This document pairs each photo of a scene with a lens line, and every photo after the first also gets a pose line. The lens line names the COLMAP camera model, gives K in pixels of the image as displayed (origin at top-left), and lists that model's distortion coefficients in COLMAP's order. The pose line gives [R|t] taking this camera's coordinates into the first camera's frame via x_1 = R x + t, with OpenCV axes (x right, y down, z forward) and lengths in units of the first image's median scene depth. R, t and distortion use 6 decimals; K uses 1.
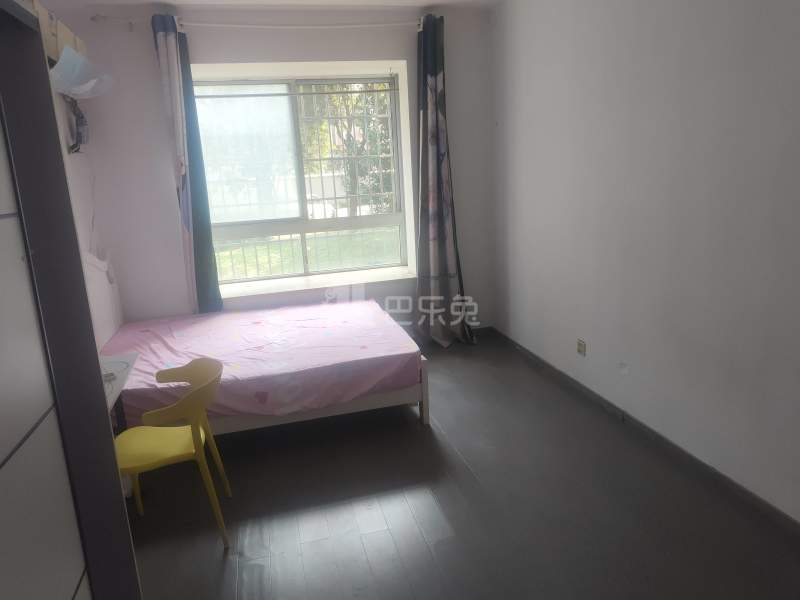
lens RADIAL K [[558.8, 0, 393.1], [0, 558.8, 299.6], [0, 0, 1]] dist [0.014037, -0.028374]
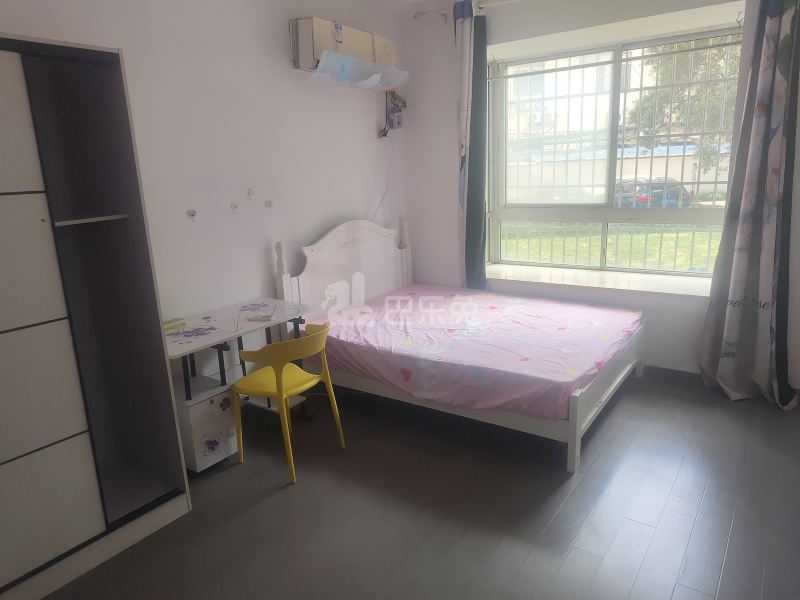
lens RADIAL K [[558.8, 0, 396.7], [0, 558.8, 304.9], [0, 0, 1]] dist [0.014037, -0.028374]
pose [[0.628916, 0.215521, -0.747004, 0.396355], [-0.165187, 0.975915, 0.142492, -0.078347], [0.759723, 0.033780, 0.649369, 0.227967]]
